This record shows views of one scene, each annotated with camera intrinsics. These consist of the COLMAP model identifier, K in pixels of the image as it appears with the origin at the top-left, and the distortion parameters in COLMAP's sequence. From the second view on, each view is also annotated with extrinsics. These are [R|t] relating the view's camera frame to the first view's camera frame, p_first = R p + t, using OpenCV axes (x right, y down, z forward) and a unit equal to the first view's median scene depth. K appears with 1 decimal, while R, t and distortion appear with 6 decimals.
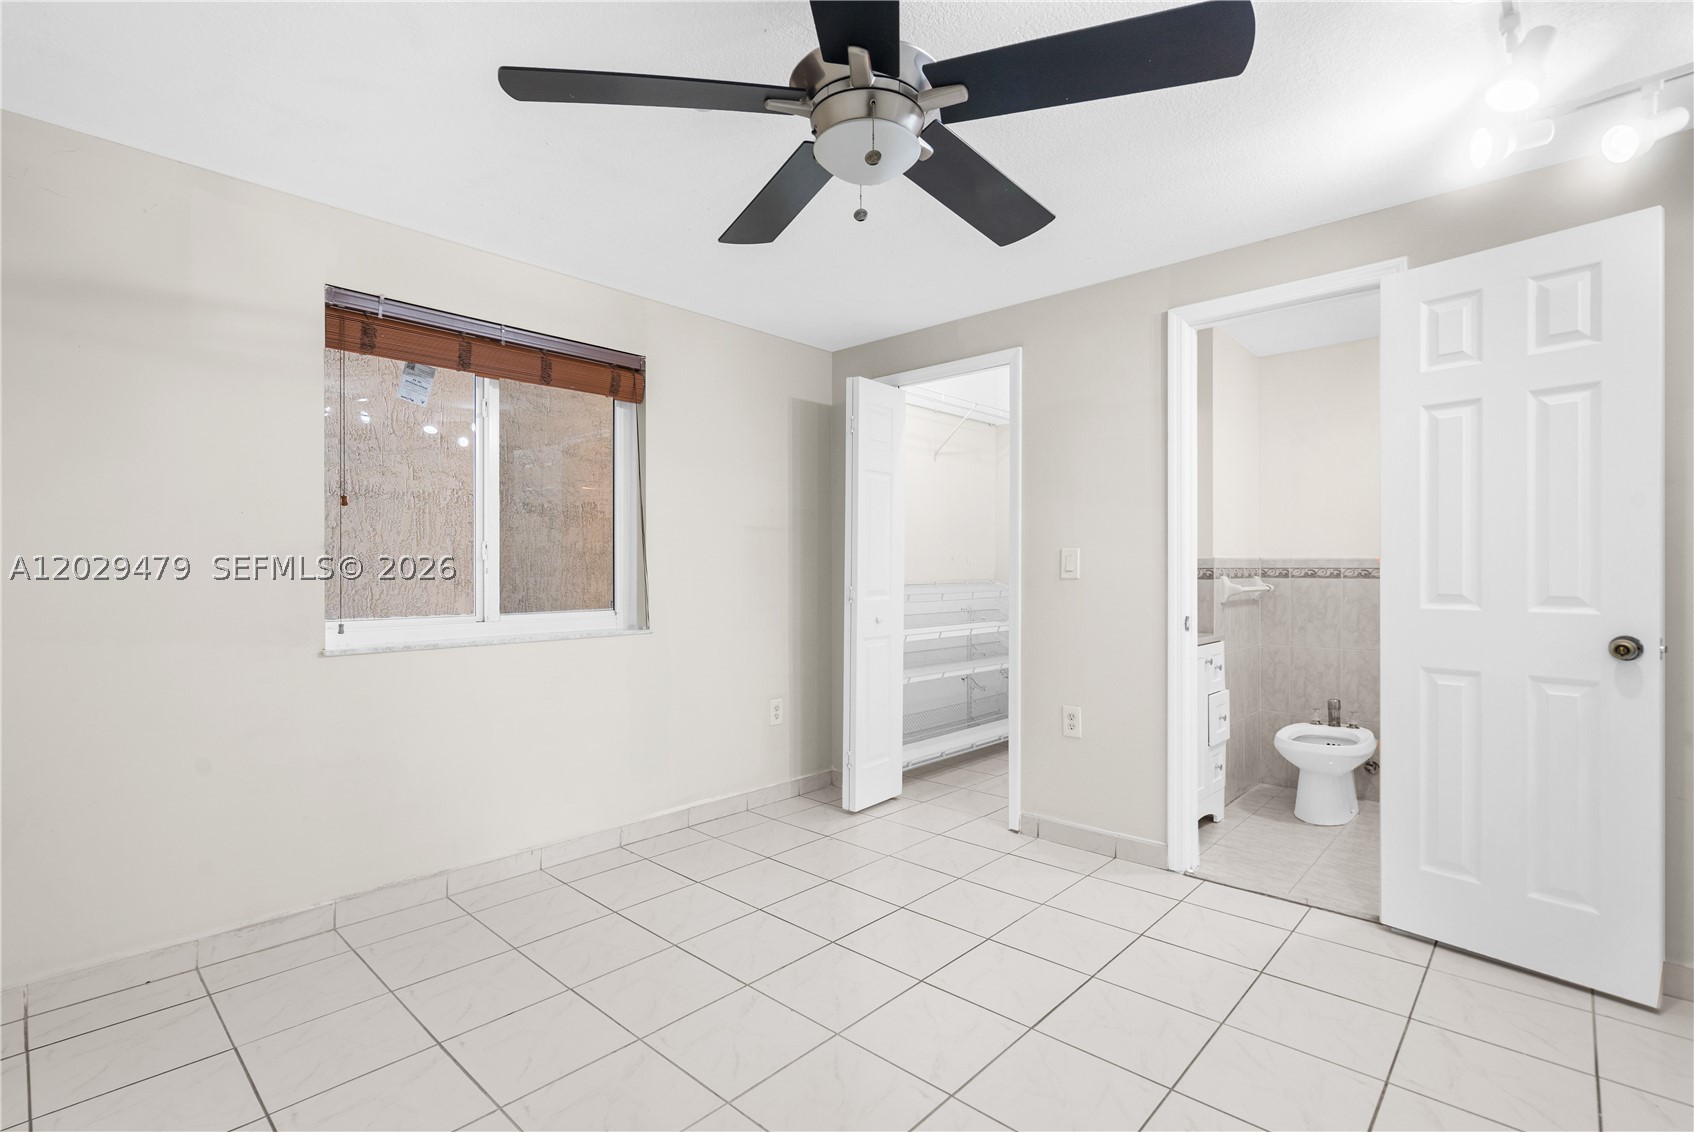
lens RADIAL K [[783.2, 0, 837.7], [0, 783.2, 565.8], [0, 0, 1]] dist [-0.001675, 0.000543]
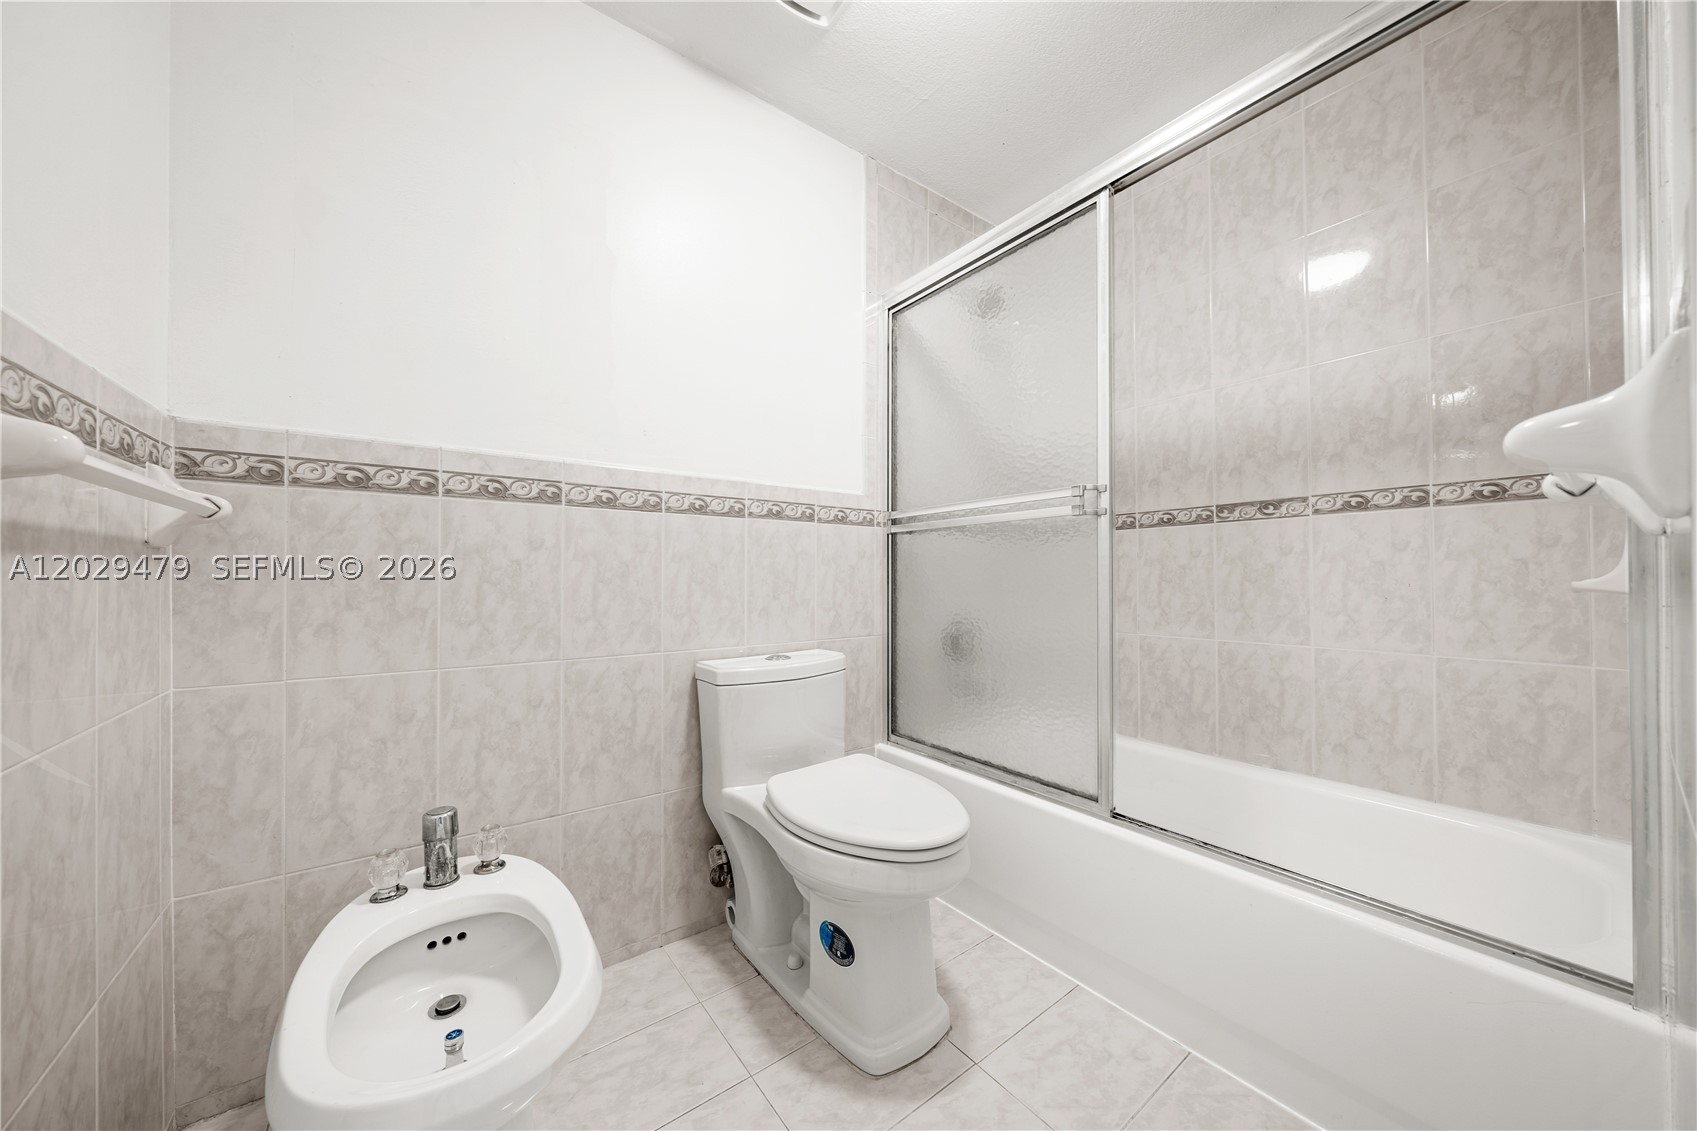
lens RADIAL K [[572.7, 0, 839.7], [0, 572.7, 571.9], [0, 0, 1]] dist [-0.011197, -0.000072]
pose [[0.183766, 0.001584, 0.982969, 0.466250], [-0.007340, 0.999973, -0.000239, 0.064571], [-0.982943, -0.007171, 0.183773, 0.883369]]
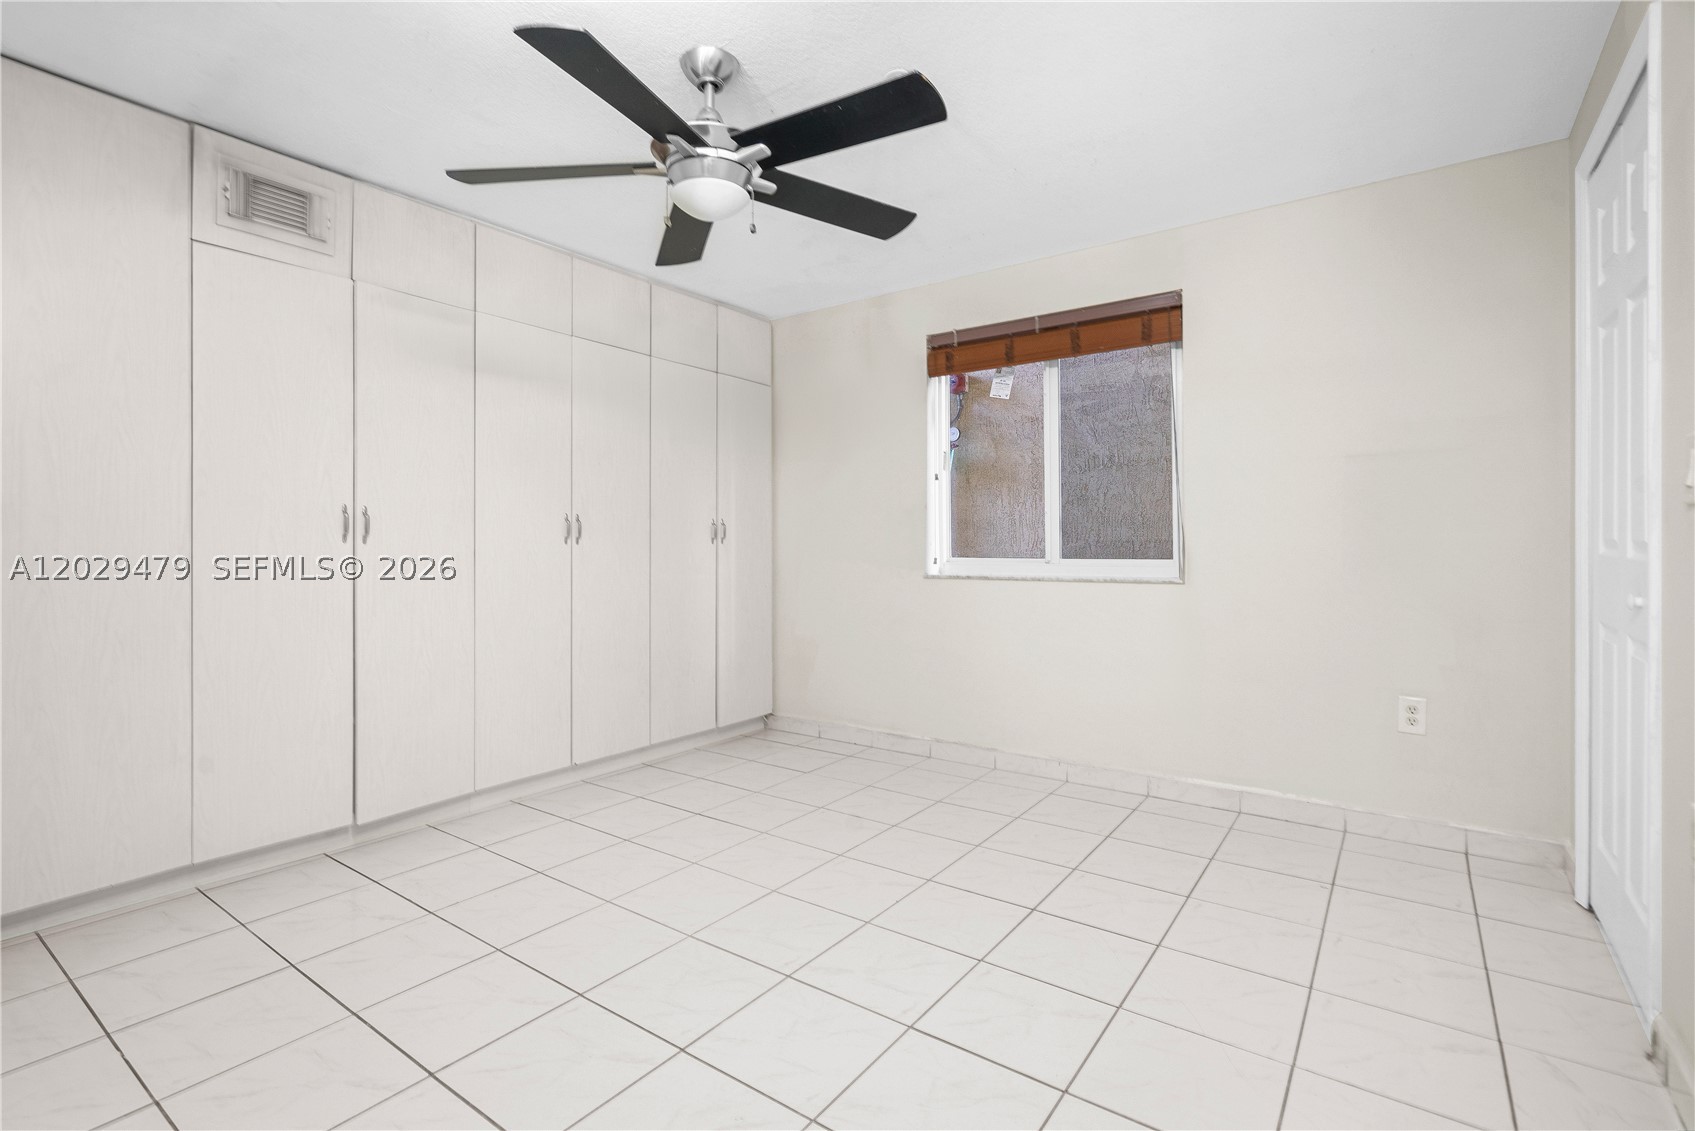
lens RADIAL K [[793.4, 0, 849.2], [0, 793.4, 544.4], [0, 0, 1]] dist [0.002174, 0.000481]
pose [[0.135558, -0.000332, -0.990769, 0.654798], [0.007745, 0.999970, 0.000725, 0.034757], [0.990739, -0.007771, 0.135556, 0.477814]]
